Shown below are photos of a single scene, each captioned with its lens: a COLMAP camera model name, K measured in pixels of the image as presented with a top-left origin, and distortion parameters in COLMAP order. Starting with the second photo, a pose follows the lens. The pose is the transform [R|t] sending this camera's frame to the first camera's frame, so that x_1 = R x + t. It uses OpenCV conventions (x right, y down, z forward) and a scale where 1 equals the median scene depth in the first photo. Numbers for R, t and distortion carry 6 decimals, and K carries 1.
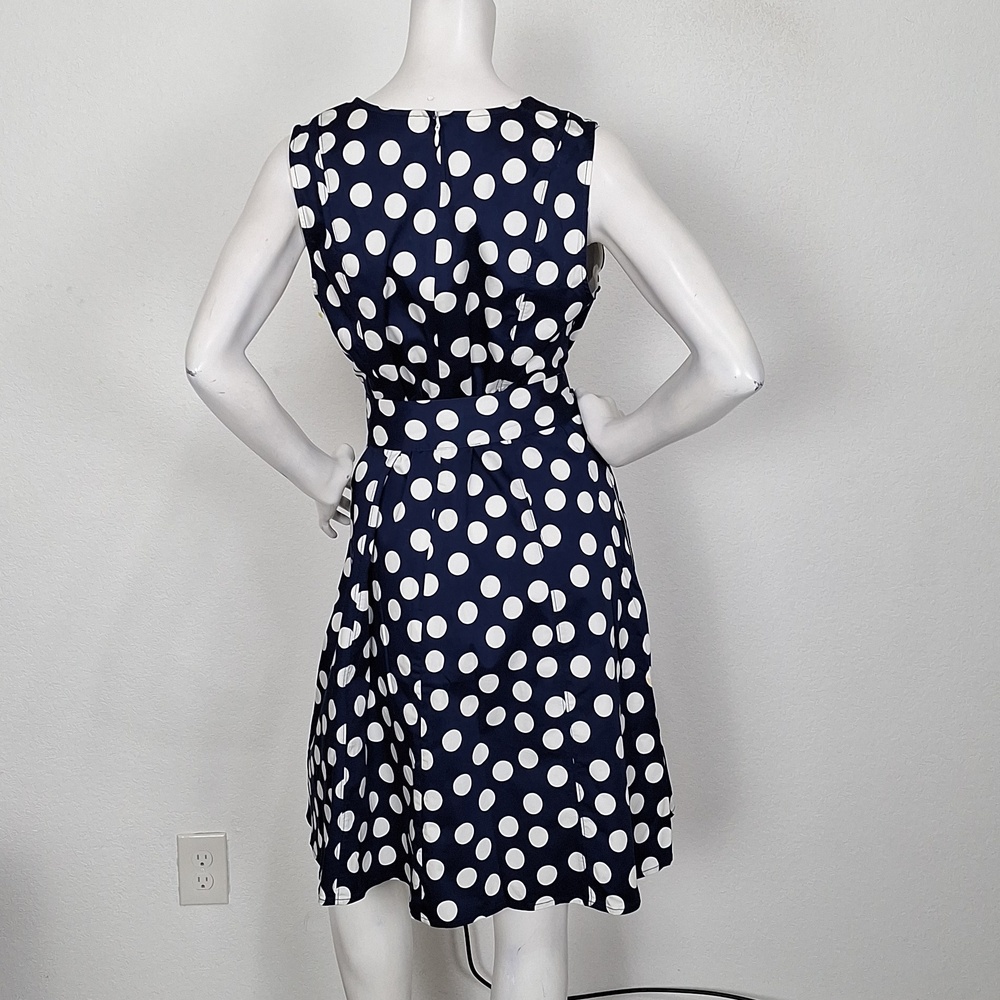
lens RADIAL K [[1202.0, 0, 500.0], [0, 1202.0, 500.0], [0, 0, 1]] dist [0.040110, 0.011682]
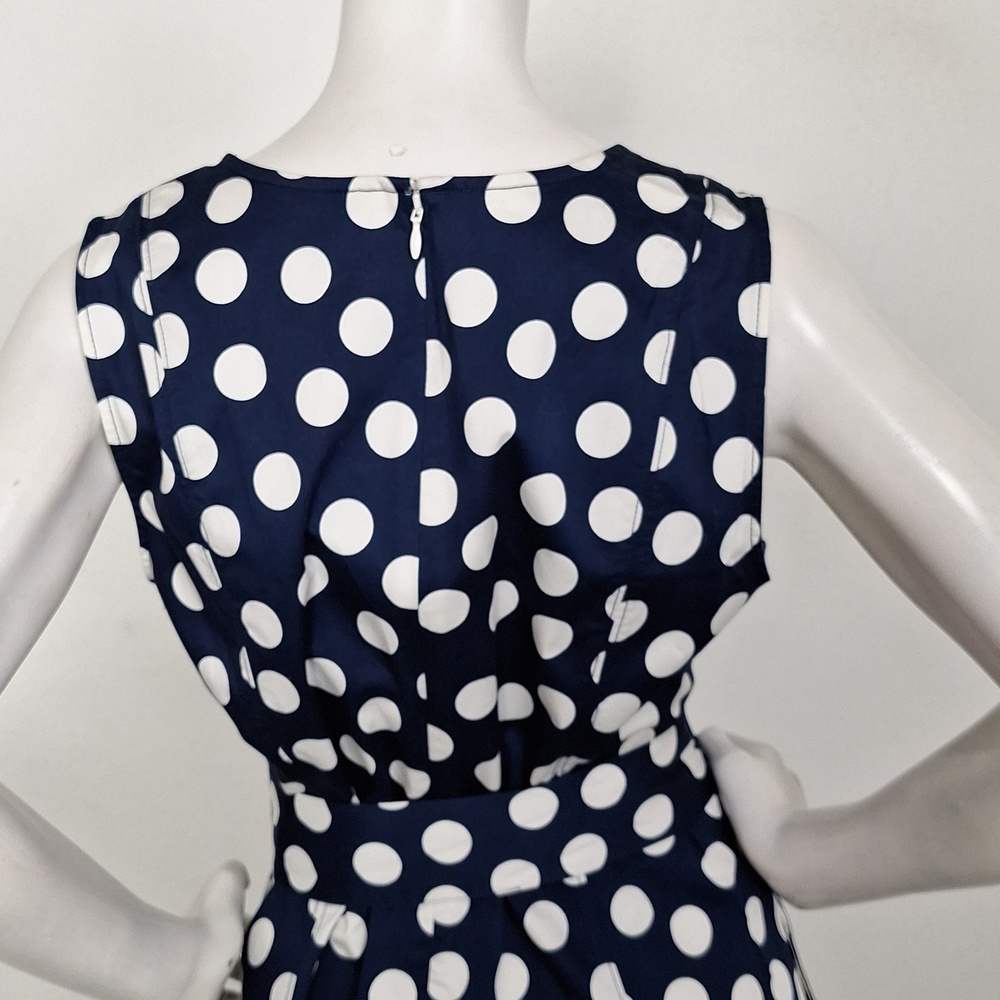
lens RADIAL K [[1202.0, 0, 500.0], [0, 1202.0, 500.0], [0, 0, 1]] dist [0.040110, 0.011682]
pose [[0.997741, -0.032209, 0.058955, -0.050202], [0.036563, 0.996563, -0.074326, -0.173618], [-0.056358, 0.076314, 0.995490, 0.575055]]
